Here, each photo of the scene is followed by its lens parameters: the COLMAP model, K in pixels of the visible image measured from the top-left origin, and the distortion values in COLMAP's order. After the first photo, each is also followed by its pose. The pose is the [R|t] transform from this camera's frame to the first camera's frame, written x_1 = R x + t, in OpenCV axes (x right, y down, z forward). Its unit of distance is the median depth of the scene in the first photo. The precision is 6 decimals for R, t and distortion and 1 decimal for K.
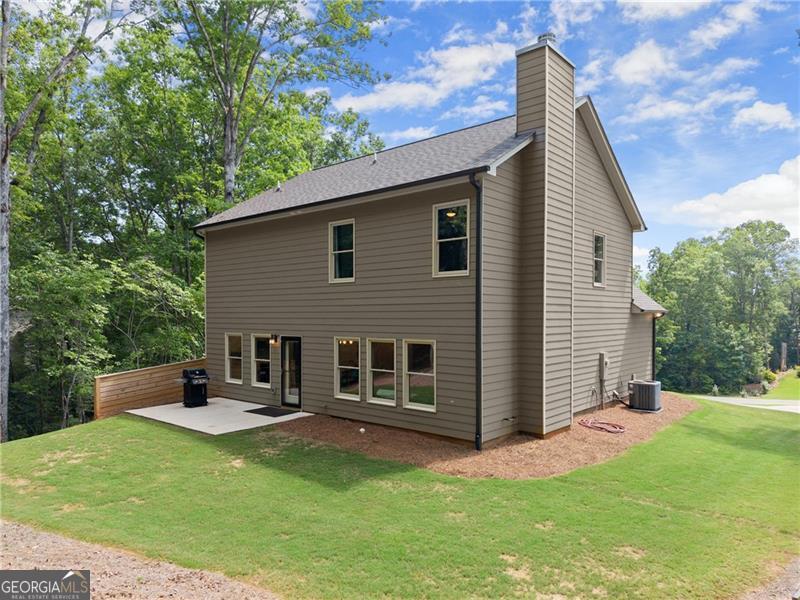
lens RADIAL K [[540.9, 0, 394.3], [0, 540.9, 304.0], [0, 0, 1]] dist [0.001055, -0.005877]
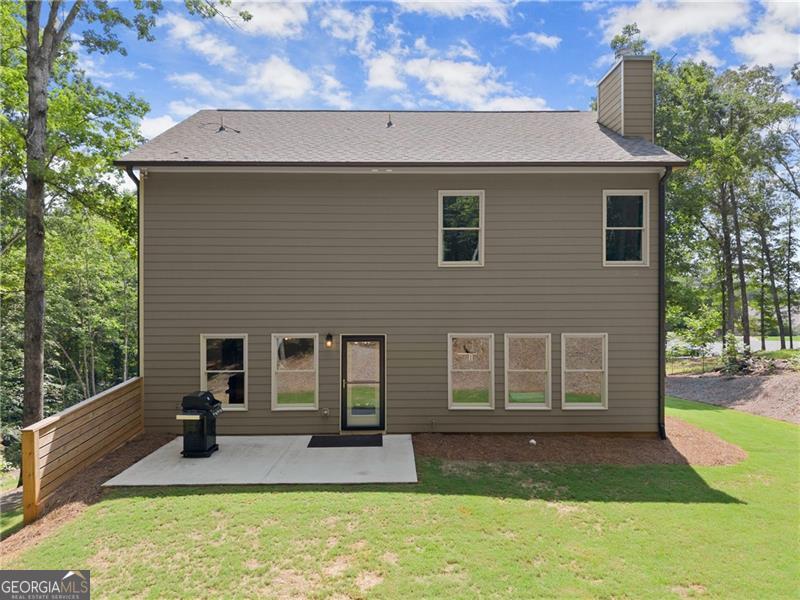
lens RADIAL K [[532.0, 0, 400.0], [0, 532.0, 300.0], [0, 0, 1]] dist [0.024026, -0.001419]
pose [[0.746641, 0.023696, 0.664805, -0.692663], [-0.013126, 0.999696, -0.020890, 0.028304], [-0.665098, 0.006871, 0.746725, 0.458342]]
